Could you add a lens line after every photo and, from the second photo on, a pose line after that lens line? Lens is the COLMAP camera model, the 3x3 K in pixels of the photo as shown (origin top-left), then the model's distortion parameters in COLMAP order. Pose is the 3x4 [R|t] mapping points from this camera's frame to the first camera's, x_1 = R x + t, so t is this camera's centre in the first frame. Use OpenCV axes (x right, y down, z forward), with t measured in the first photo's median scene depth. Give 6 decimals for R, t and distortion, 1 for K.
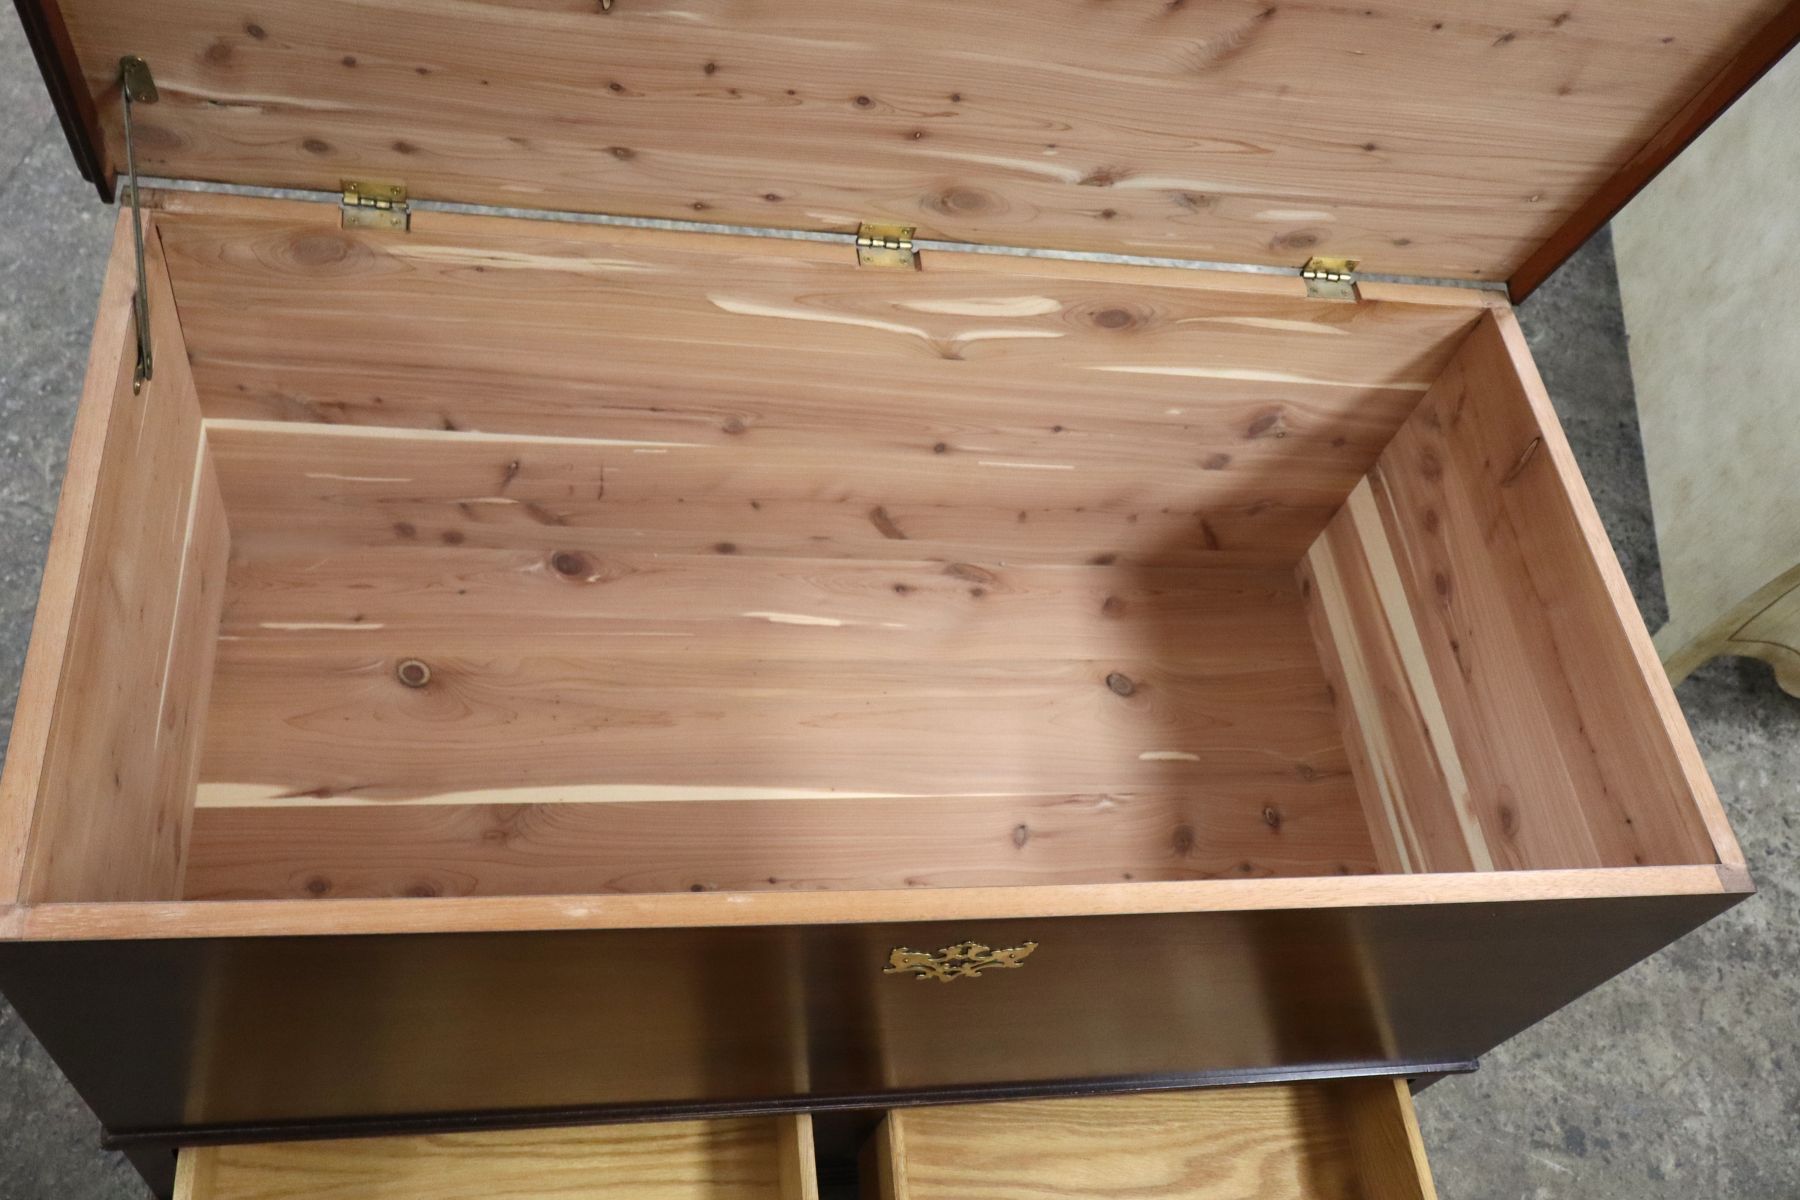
lens RADIAL K [[1634.5, 0, 919.5], [0, 1634.5, 574.4], [0, 0, 1]] dist [0.012976, 0.000000]
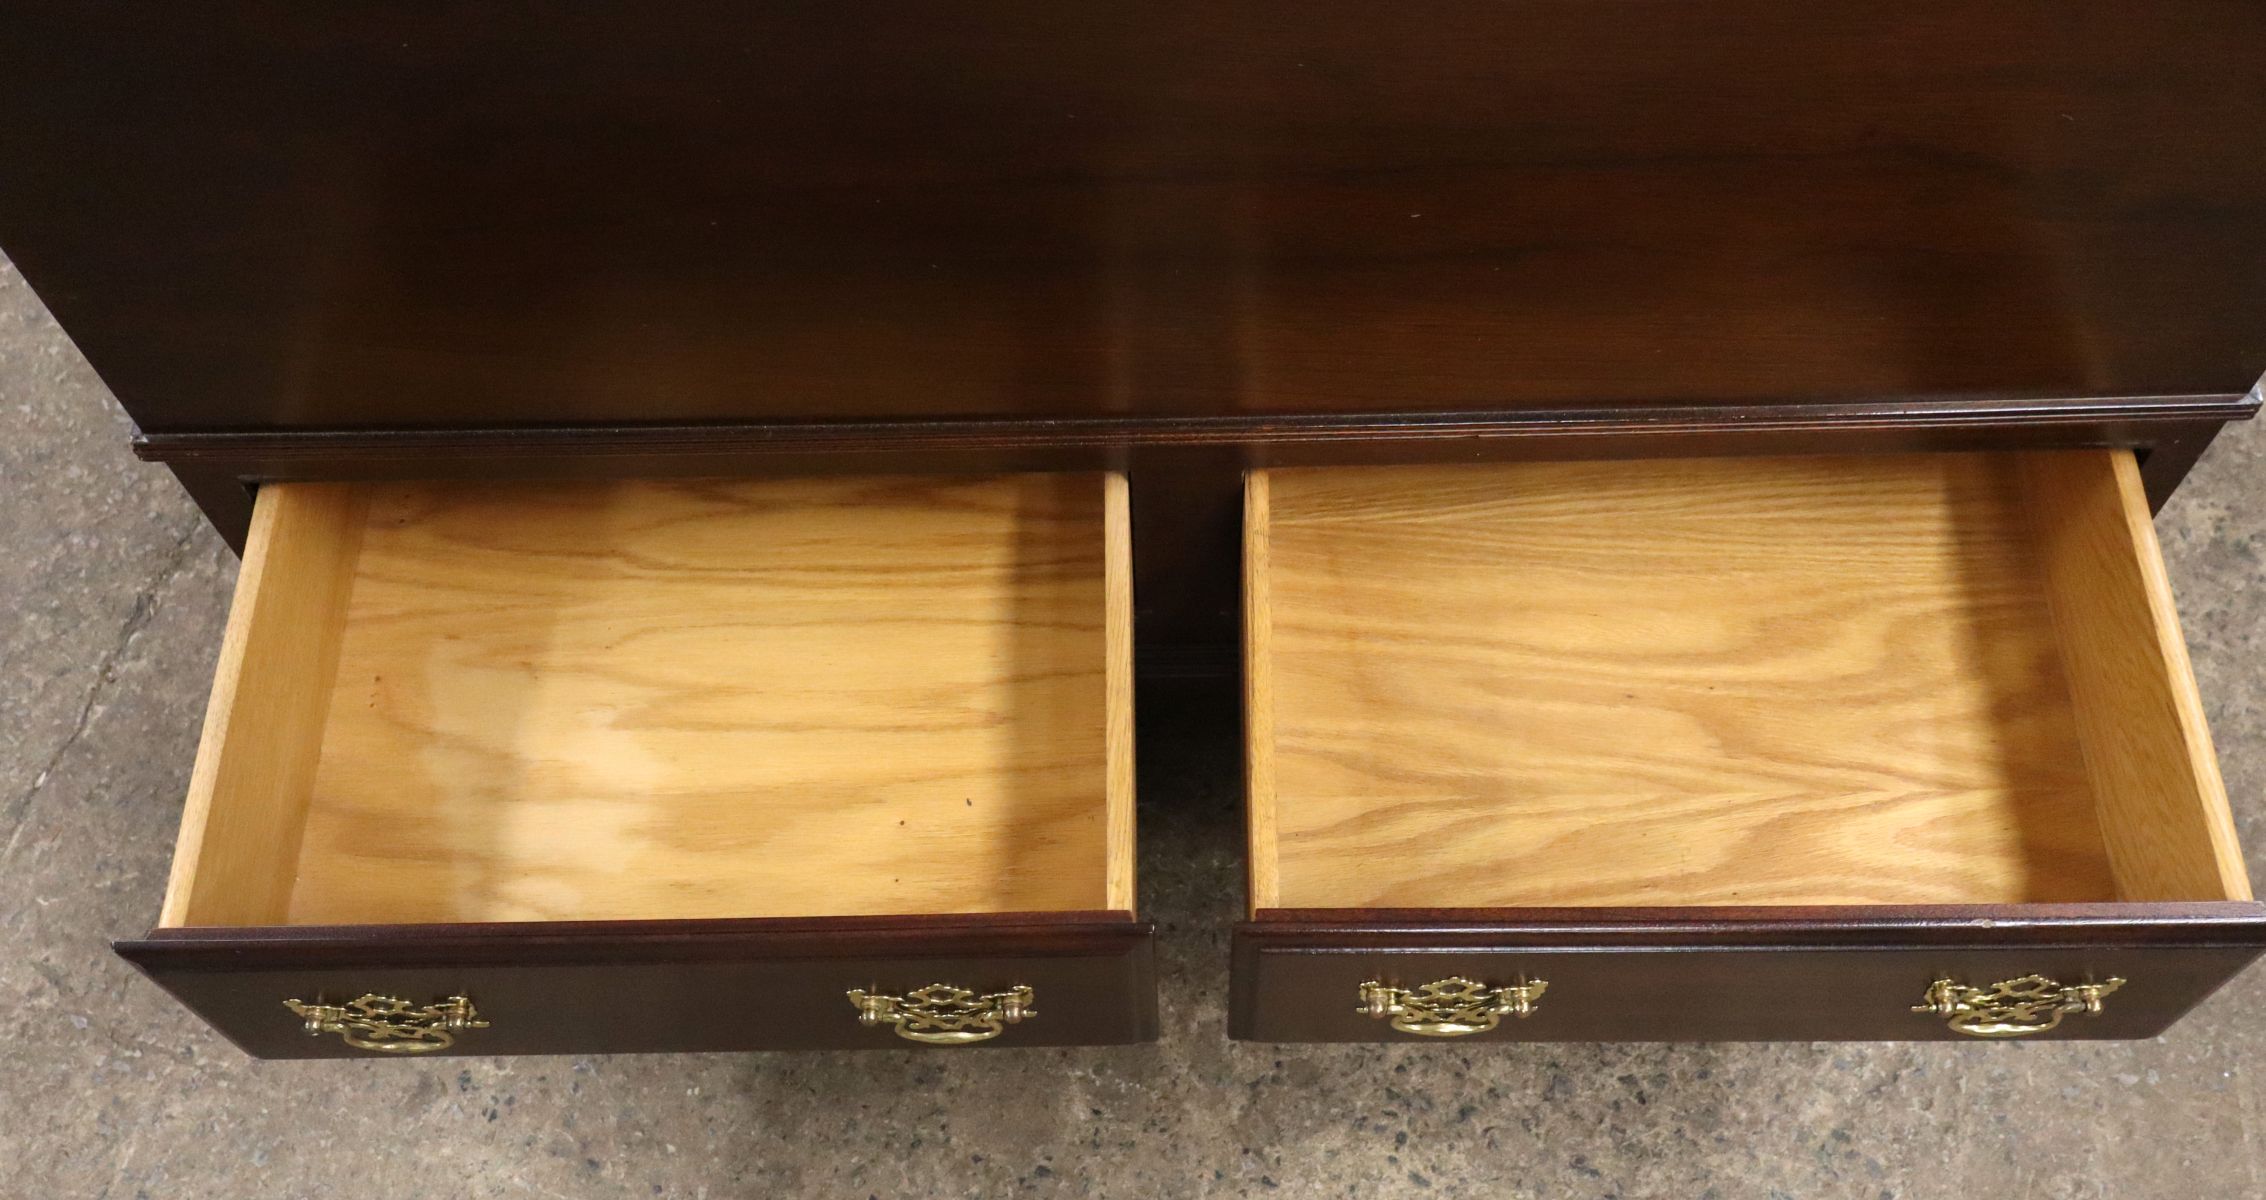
lens RADIAL K [[2058.0, 0, 1133.8], [0, 2058.0, 765.0], [0, 0, 1]] dist [0.015592, 0.000000]
pose [[0.964232, -0.017442, -0.264487, 0.153460], [0.042576, 0.995068, 0.089598, 0.364312], [0.261620, -0.097654, 0.960218, 0.181028]]
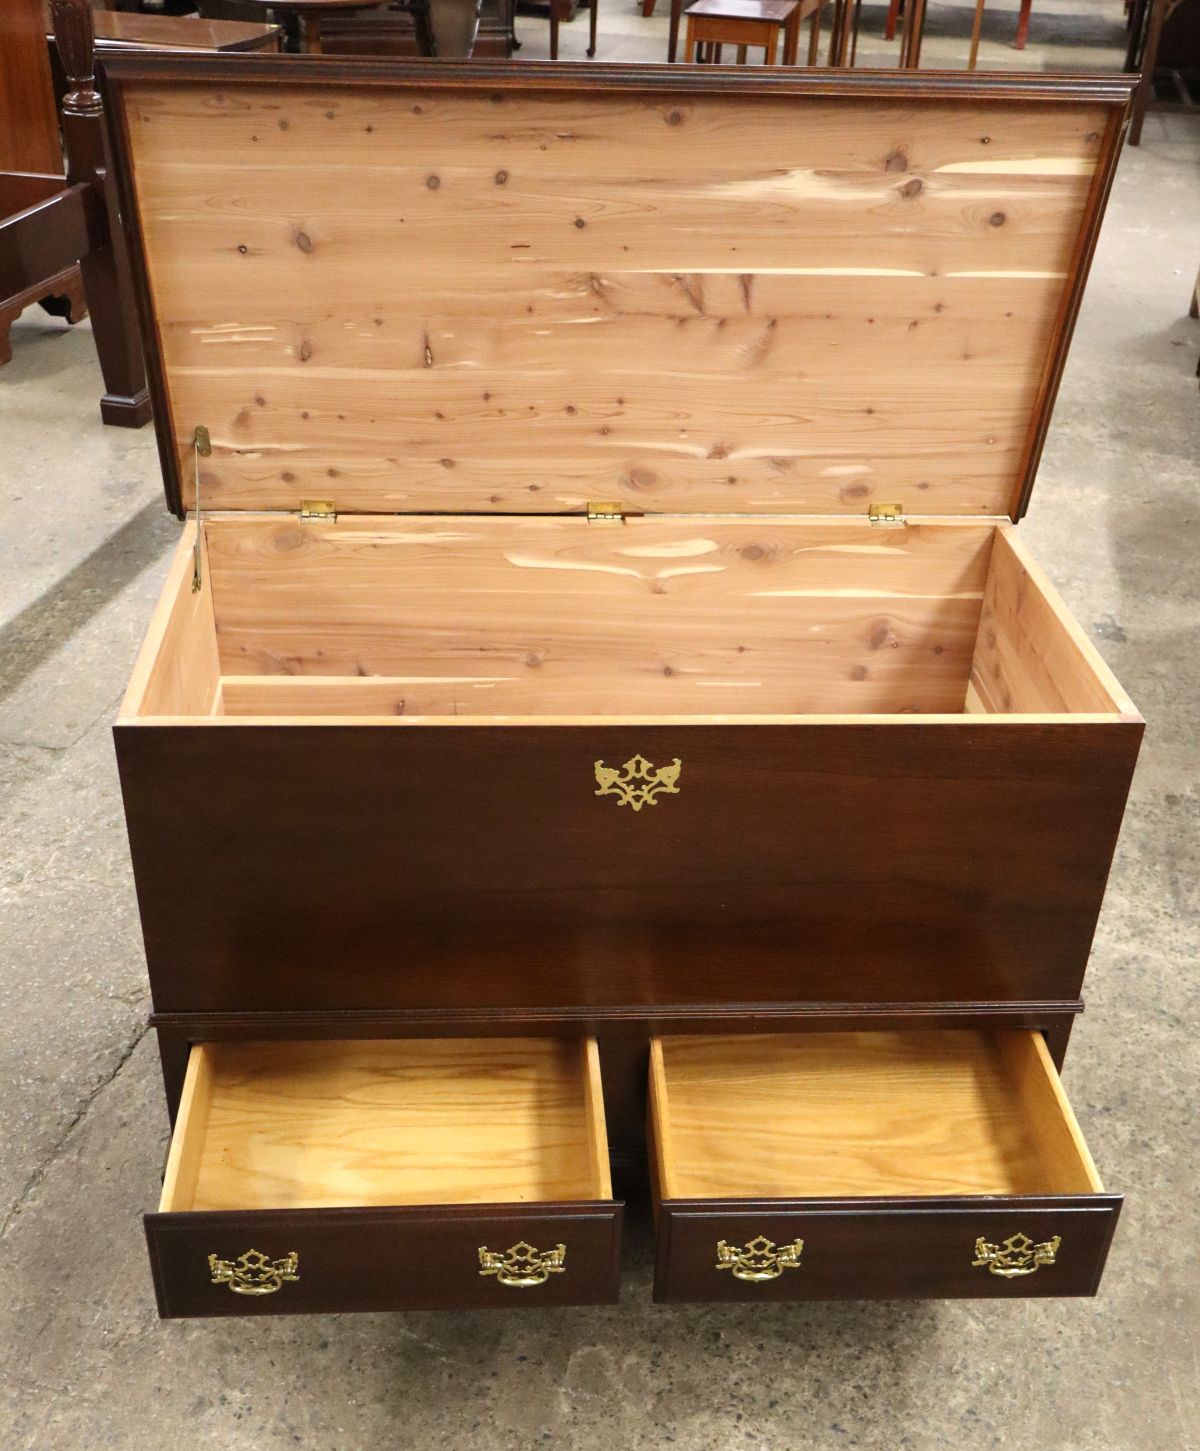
lens RADIAL K [[1716.2, 0, 606.1], [0, 1716.2, 729.4], [0, 0, 1]] dist [0.011938, 0.000000]
pose [[0.981549, -0.132113, -0.138230, 0.187170], [0.059023, 0.896960, -0.438155, 0.738171], [0.181872, 0.421912, 0.888208, -0.469294]]
